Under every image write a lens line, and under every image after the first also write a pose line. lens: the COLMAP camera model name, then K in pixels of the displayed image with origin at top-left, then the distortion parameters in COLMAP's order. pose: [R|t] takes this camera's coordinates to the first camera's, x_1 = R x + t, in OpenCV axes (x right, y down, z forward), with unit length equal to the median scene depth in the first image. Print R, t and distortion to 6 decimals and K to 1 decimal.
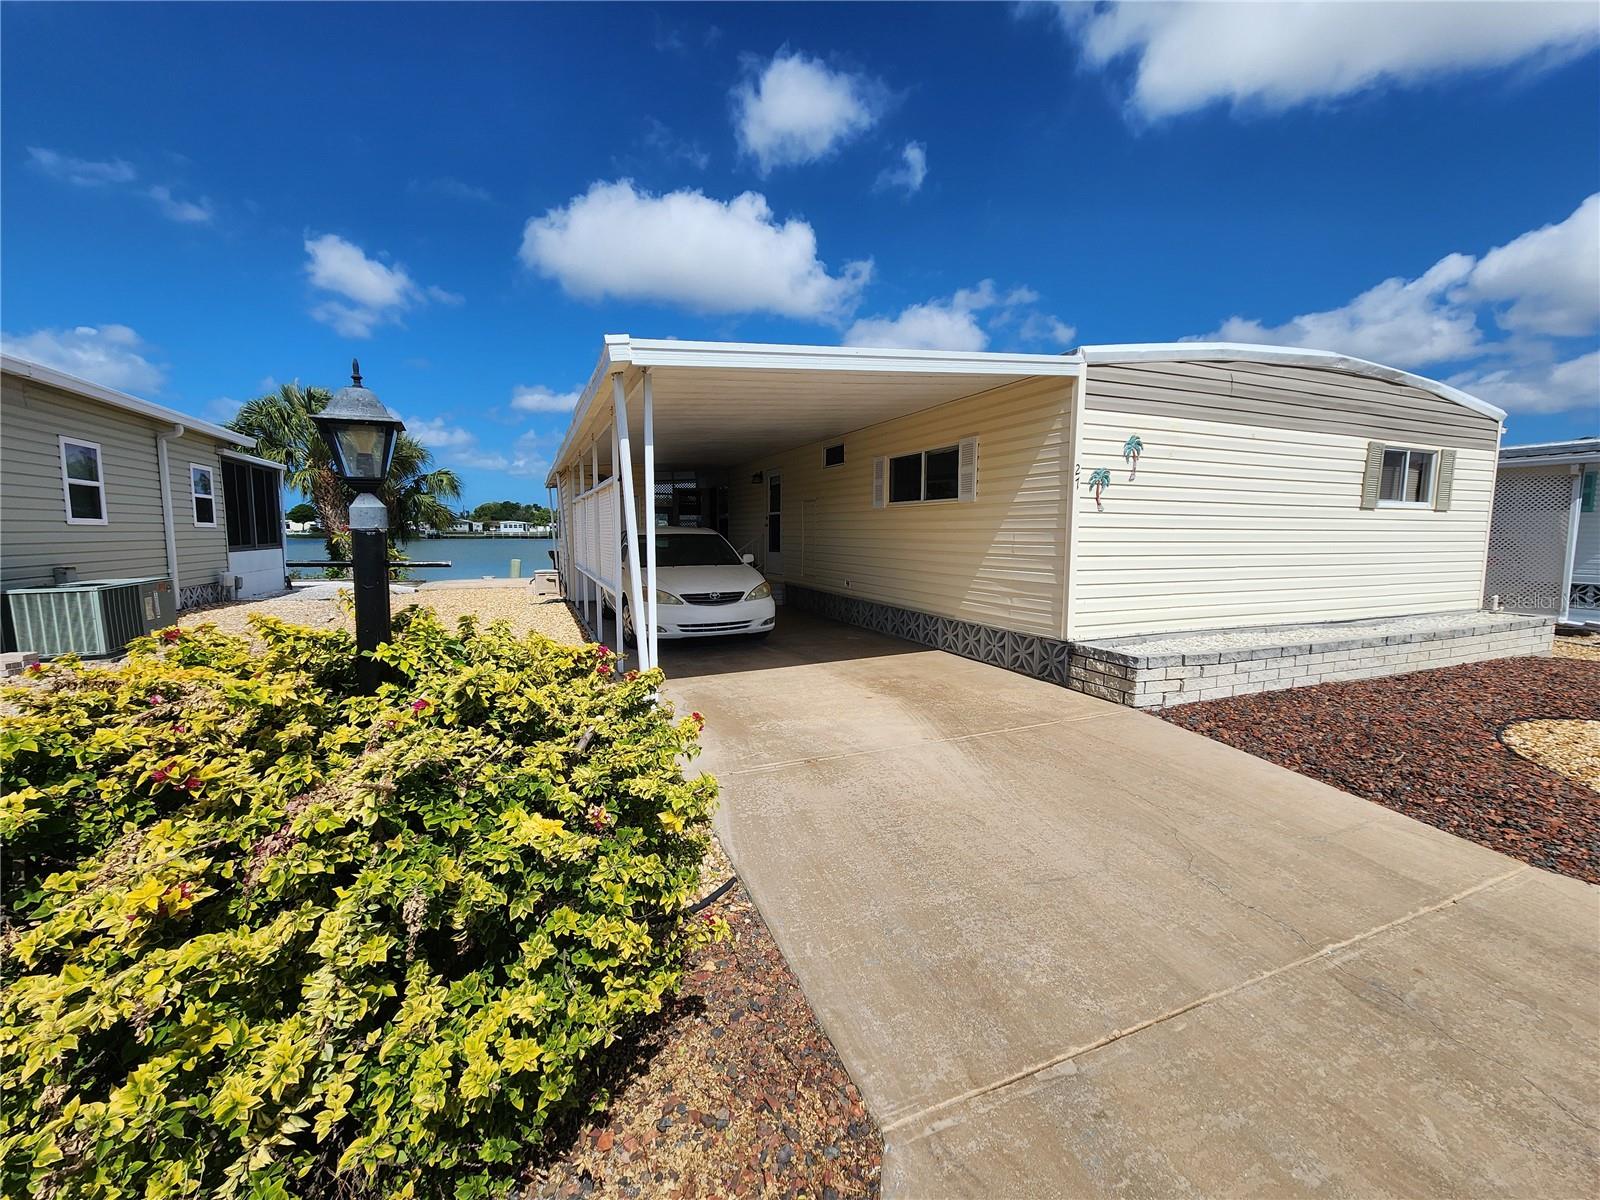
lens RADIAL K [[659.6, 0, 803.4], [0, 659.6, 608.0], [0, 0, 1]] dist [-0.002058, 0.001303]
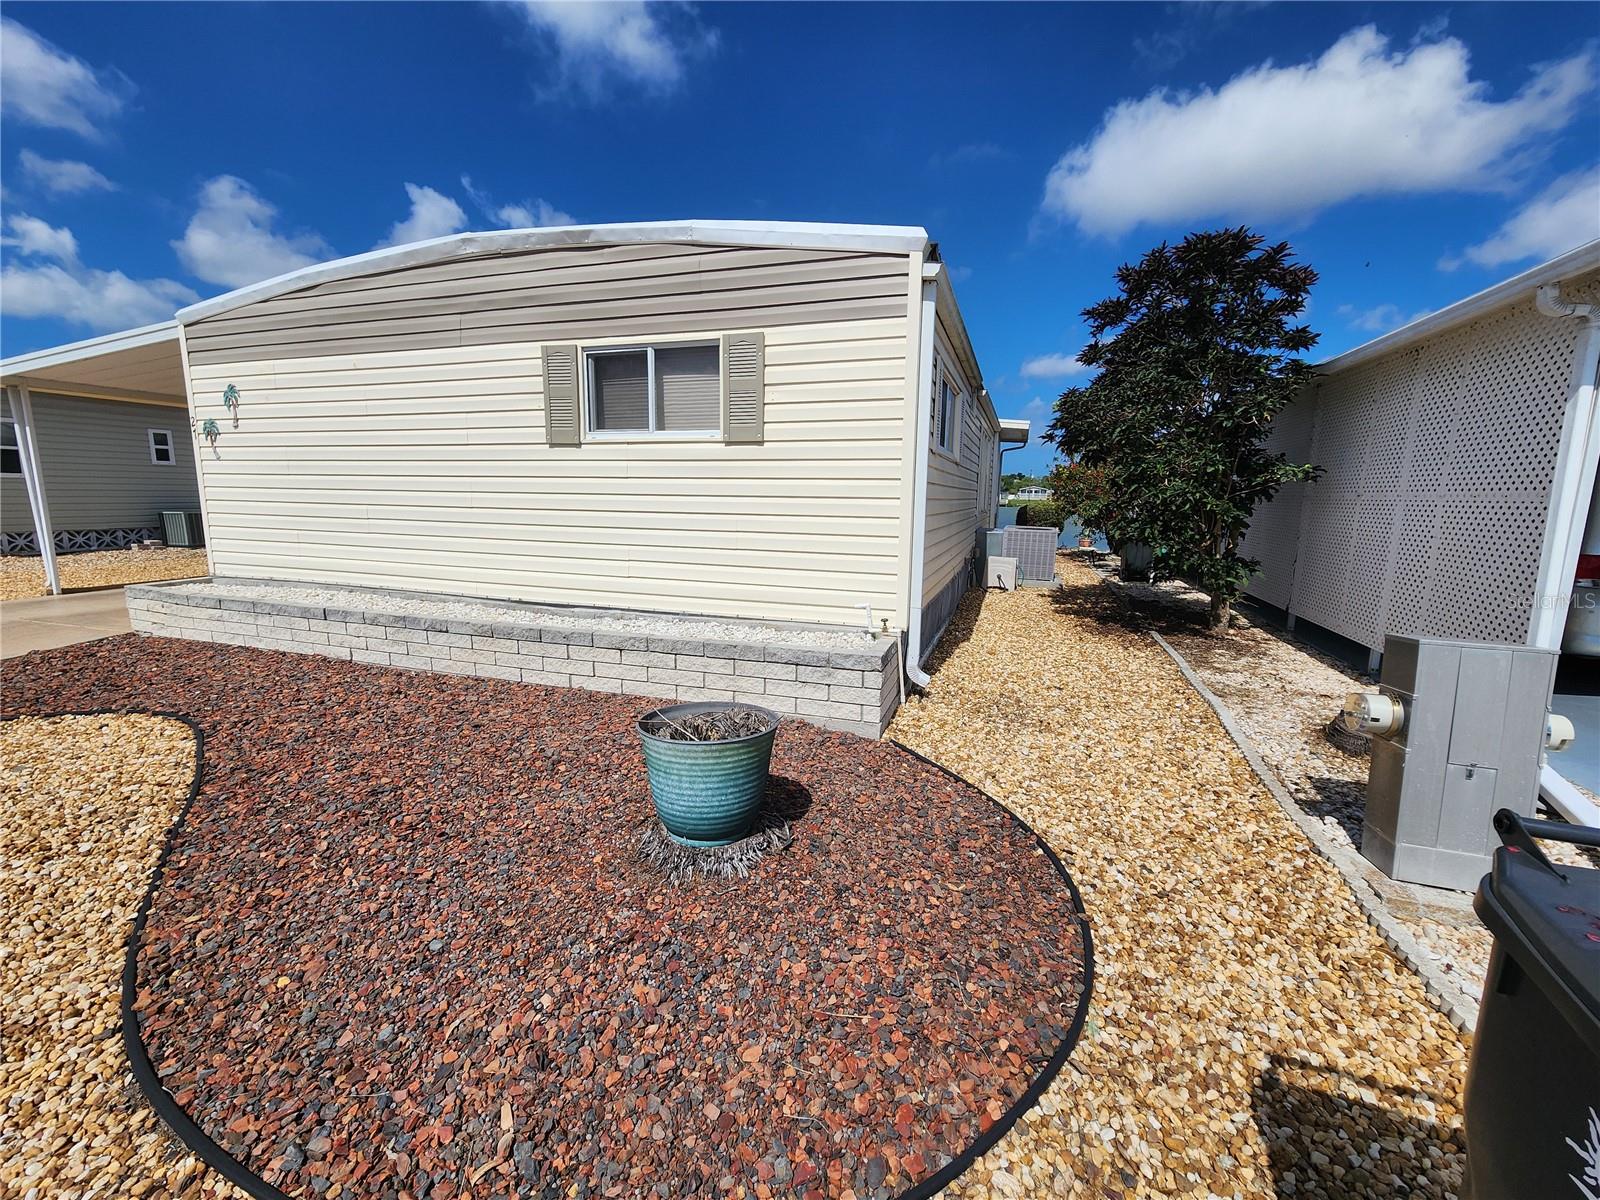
lens RADIAL K [[659.6, 0, 800.0], [0, 659.6, 588.0], [0, 0, 1]] dist [-0.002058, 0.001303]
pose [[0.742948, 0.111598, -0.659981, 1.481885], [-0.080659, 0.993745, 0.077236, -0.074375], [0.664472, -0.004149, 0.747302, 0.639750]]
